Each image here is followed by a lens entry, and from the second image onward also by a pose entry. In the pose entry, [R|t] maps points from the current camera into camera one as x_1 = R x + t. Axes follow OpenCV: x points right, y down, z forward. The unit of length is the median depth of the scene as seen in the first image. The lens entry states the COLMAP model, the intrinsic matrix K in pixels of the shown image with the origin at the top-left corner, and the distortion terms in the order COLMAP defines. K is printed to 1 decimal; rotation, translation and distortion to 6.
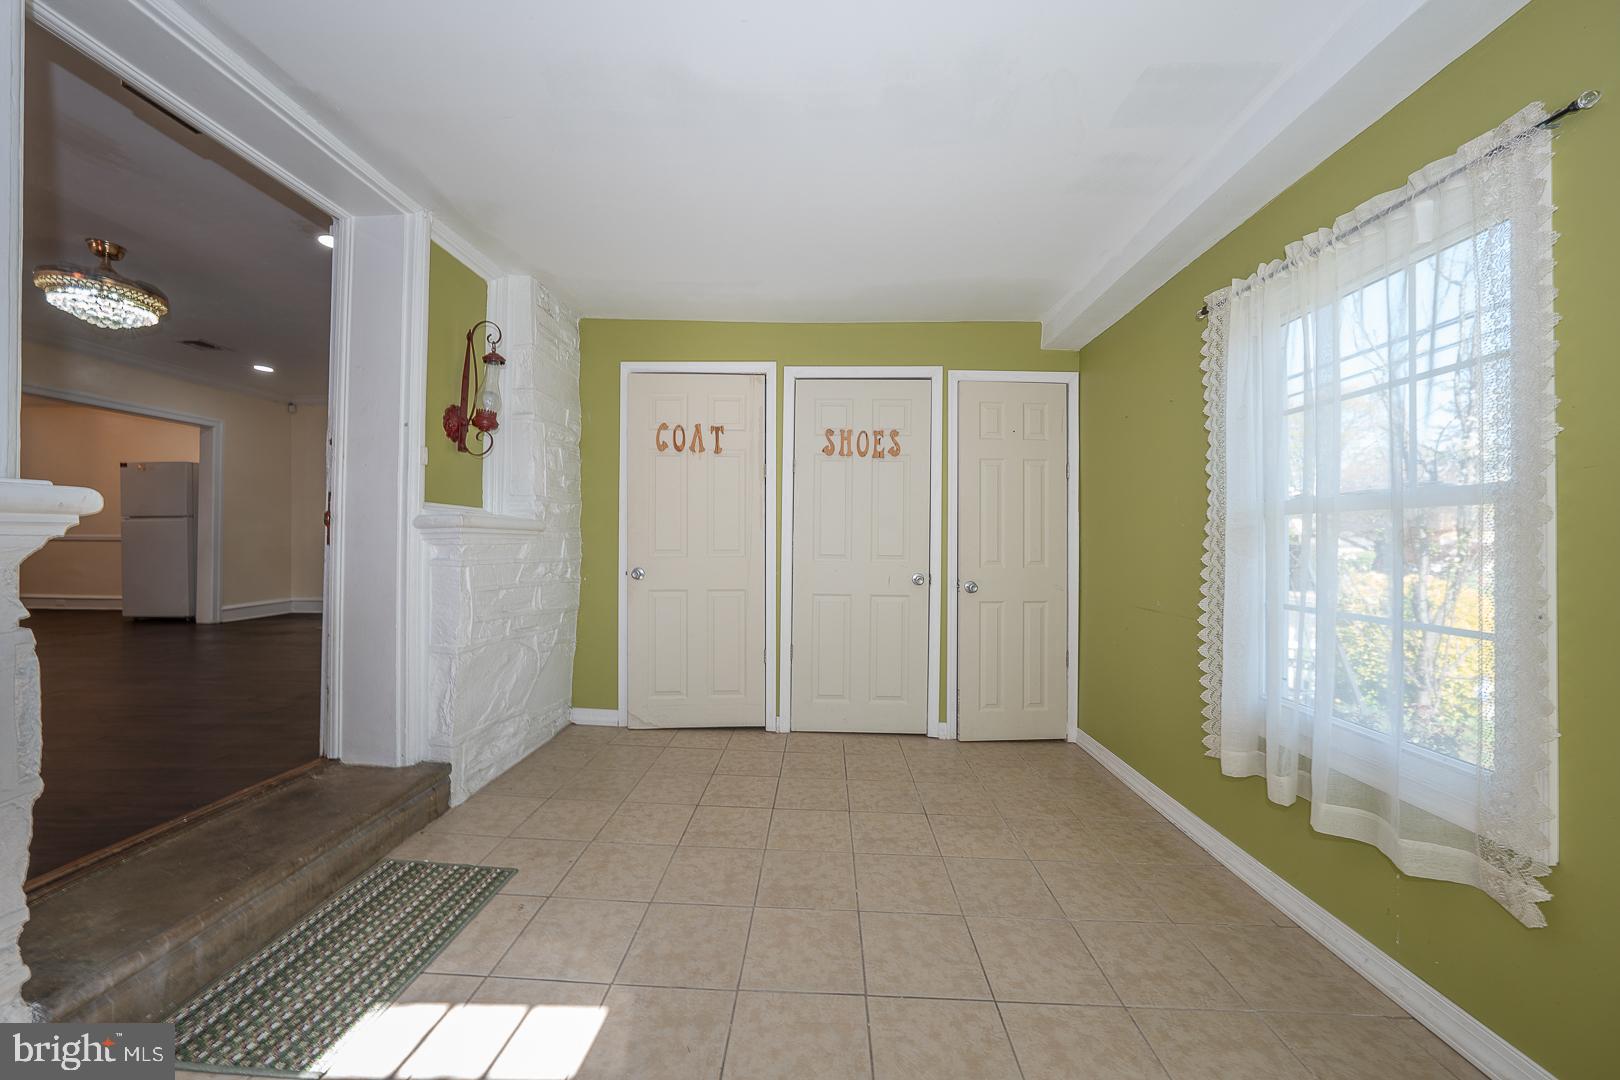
lens RADIAL K [[560.4, 0, 811.5], [0, 560.4, 533.8], [0, 0, 1]] dist [-0.030559, 0.007209]
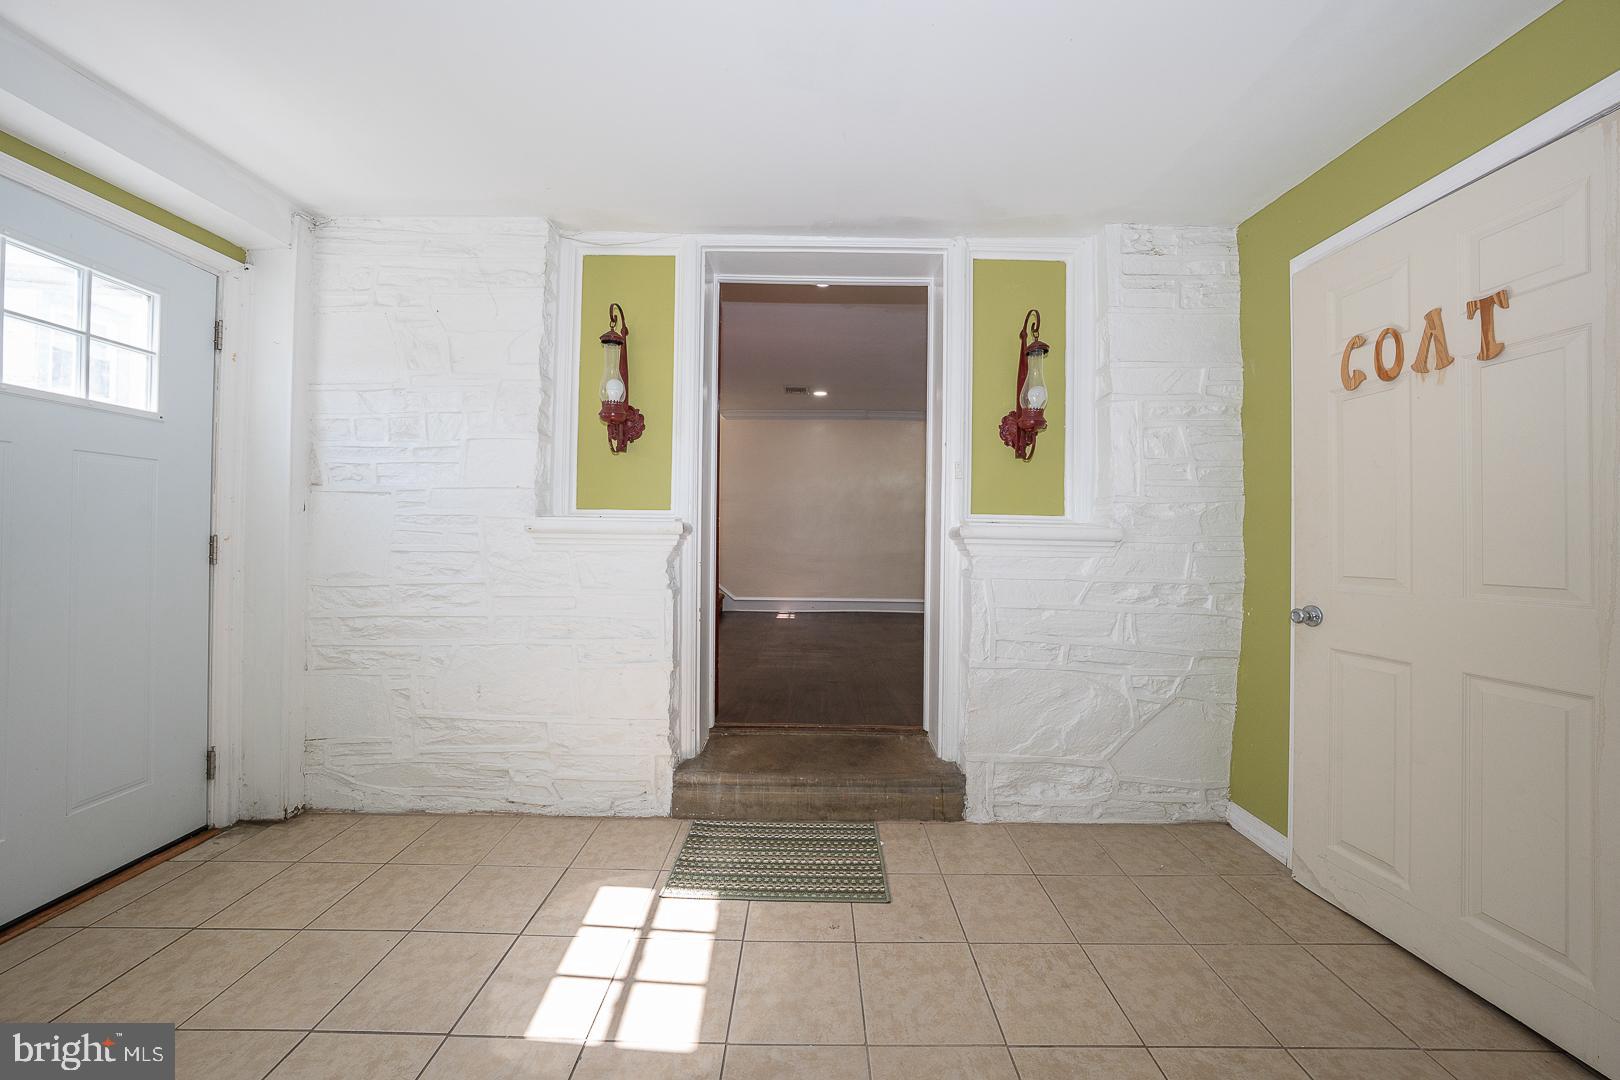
lens RADIAL K [[560.4, 0, 811.5], [0, 560.4, 533.8], [0, 0, 1]] dist [-0.030559, 0.007209]
pose [[0.023920, -0.014914, -0.999603, 0.310380], [-0.002026, 0.999886, -0.014966, -0.003517], [0.999712, 0.002383, 0.023887, 0.625529]]
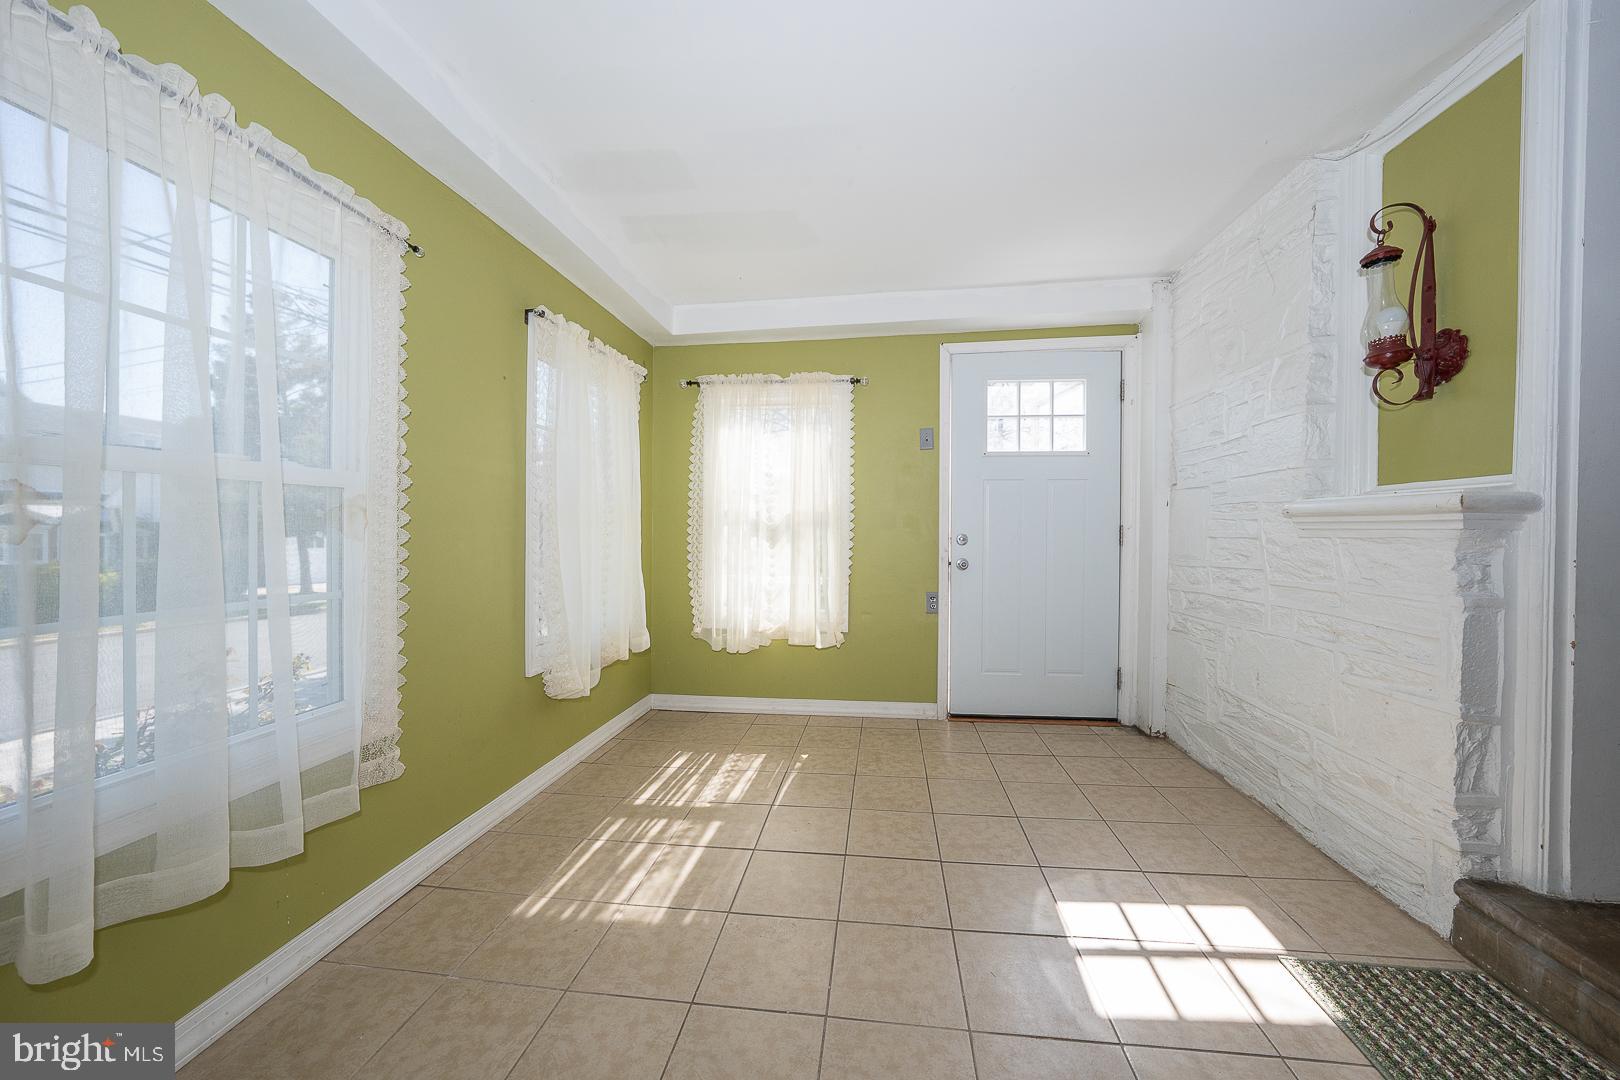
lens RADIAL K [[560.4, 0, 811.5], [0, 560.4, 533.8], [0, 0, 1]] dist [-0.030559, 0.007209]
pose [[-0.994757, -0.015348, 0.101107, 0.023809], [-0.015342, 0.999882, 0.000835, 0.016995], [-0.101108, -0.000721, -0.994875, 1.060740]]
